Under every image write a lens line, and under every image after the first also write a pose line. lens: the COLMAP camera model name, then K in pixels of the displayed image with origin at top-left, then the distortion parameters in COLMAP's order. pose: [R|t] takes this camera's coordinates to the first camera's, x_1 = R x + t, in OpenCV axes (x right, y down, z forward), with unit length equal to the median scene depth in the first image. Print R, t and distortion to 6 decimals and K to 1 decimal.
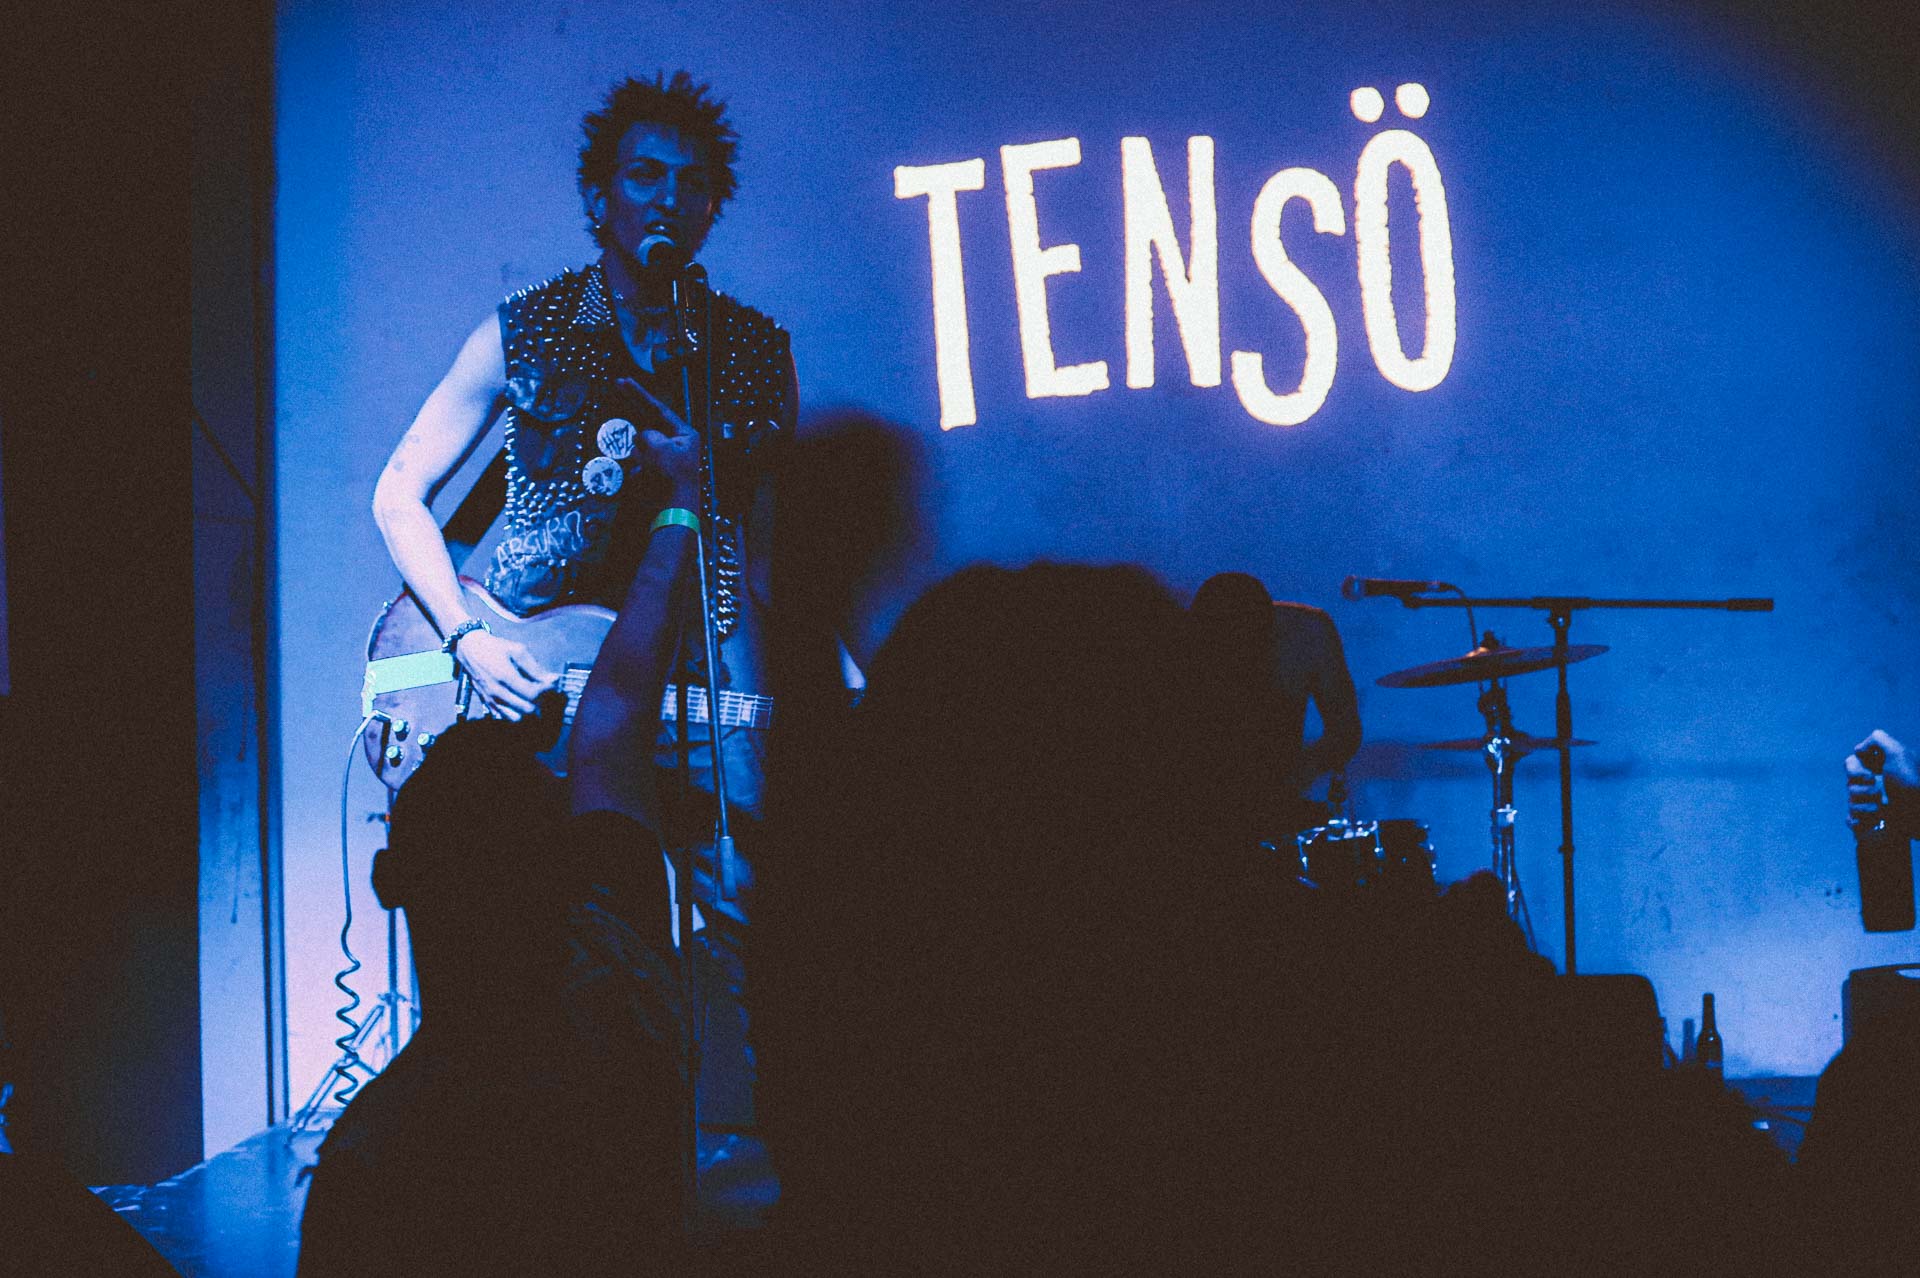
lens RADIAL K [[2624.7, 0, 954.0], [0, 2624.7, 653.2], [0, 0, 1]] dist [-0.069677, 0.000000]
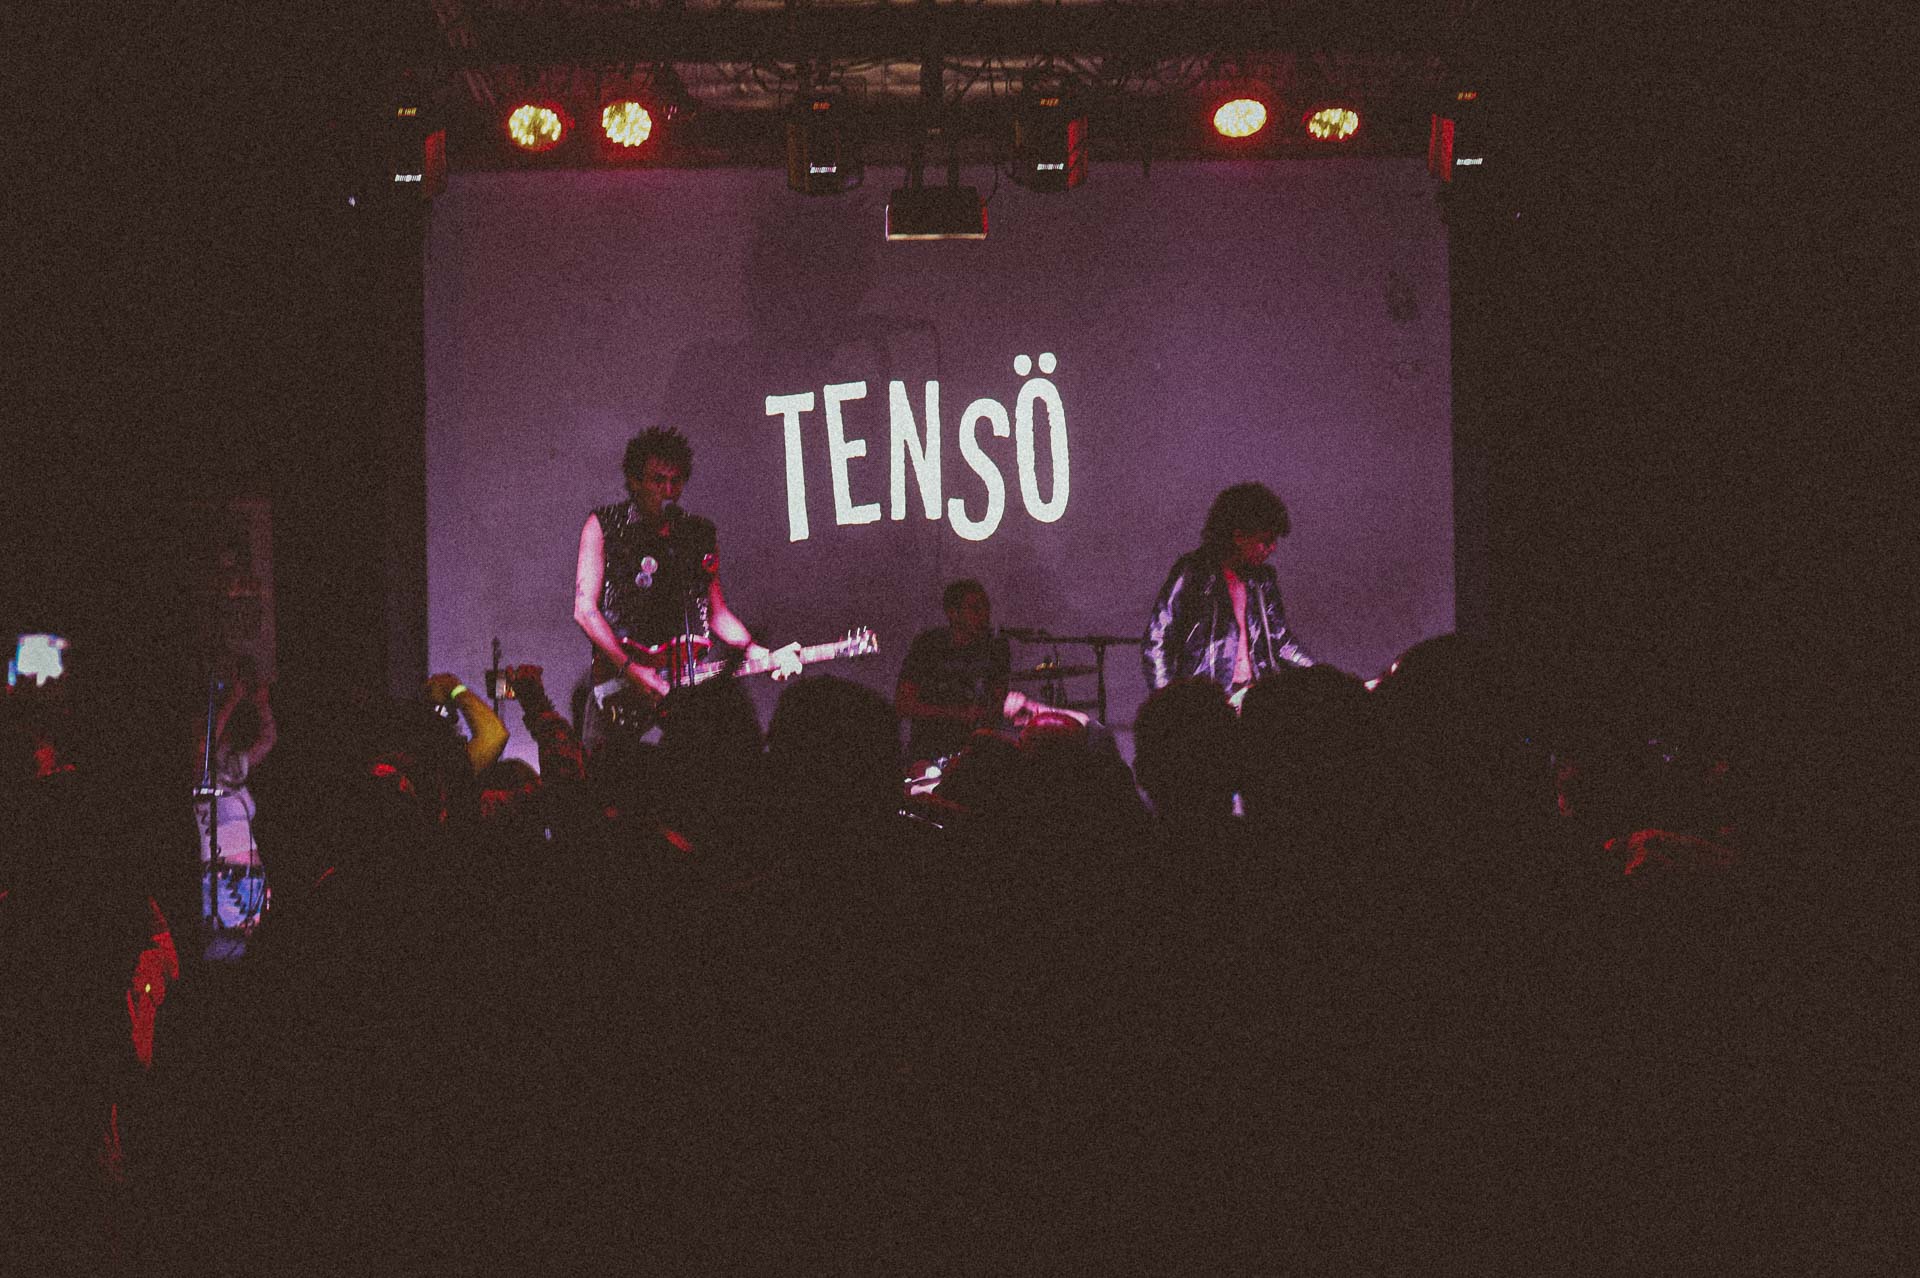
lens RADIAL K [[2624.7, 0, 946.1], [0, 2624.7, 645.3], [0, 0, 1]] dist [-0.069677, 0.000000]
pose [[0.995903, 0.005666, 0.090255, -0.061210], [-0.006006, 0.999976, 0.003494, -0.019131], [-0.090233, -0.004022, 0.995913, -0.838502]]
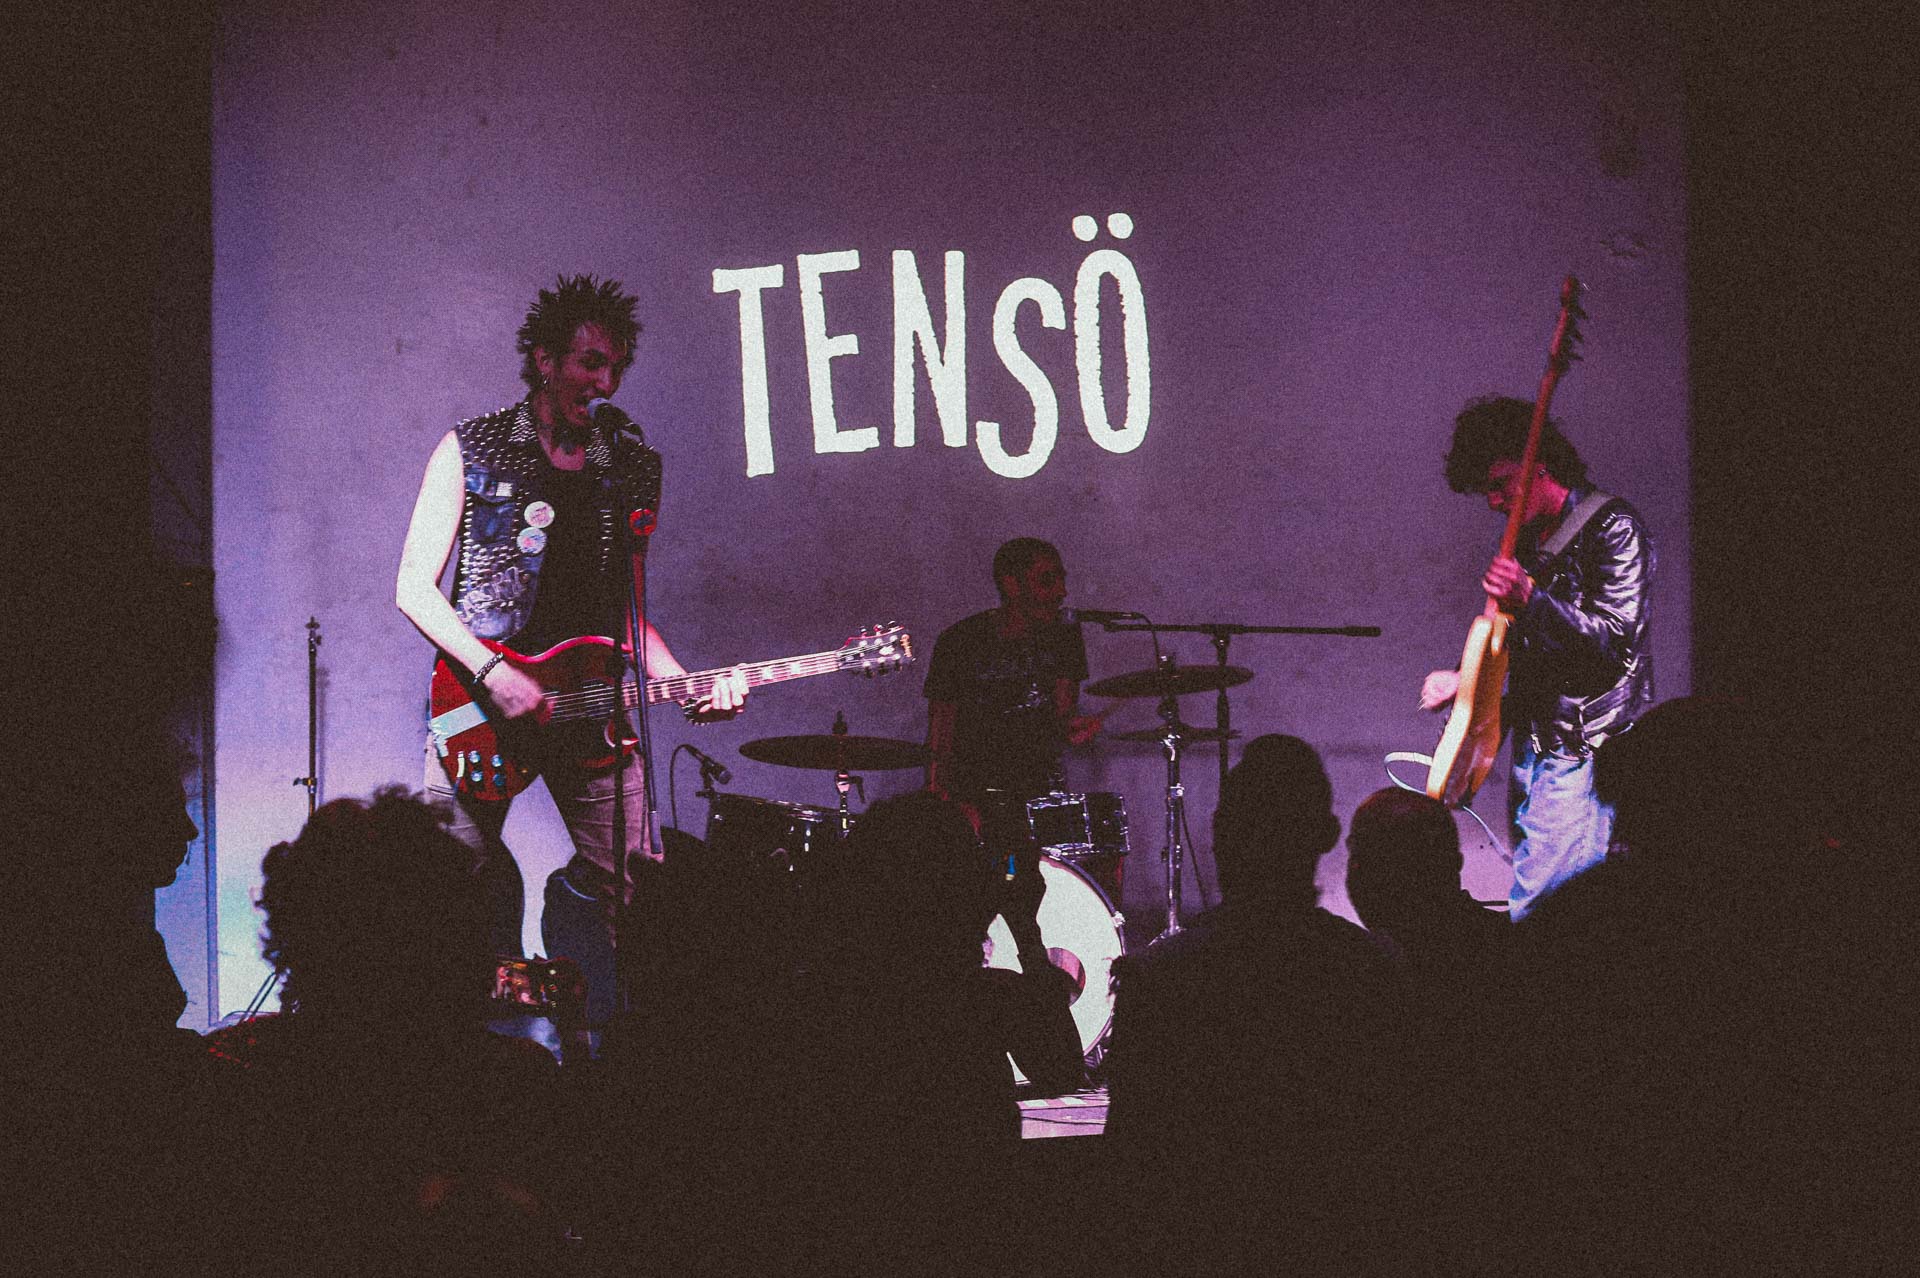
lens RADIAL K [[2624.7, 0, 946.0], [0, 2624.7, 635.5], [0, 0, 1]] dist [-0.069677, 0.000000]
pose [[0.994363, 0.013269, 0.105197, -0.041090], [-0.014338, 0.999853, 0.009412, -0.022577], [-0.105057, -0.010868, 0.994407, -0.267193]]
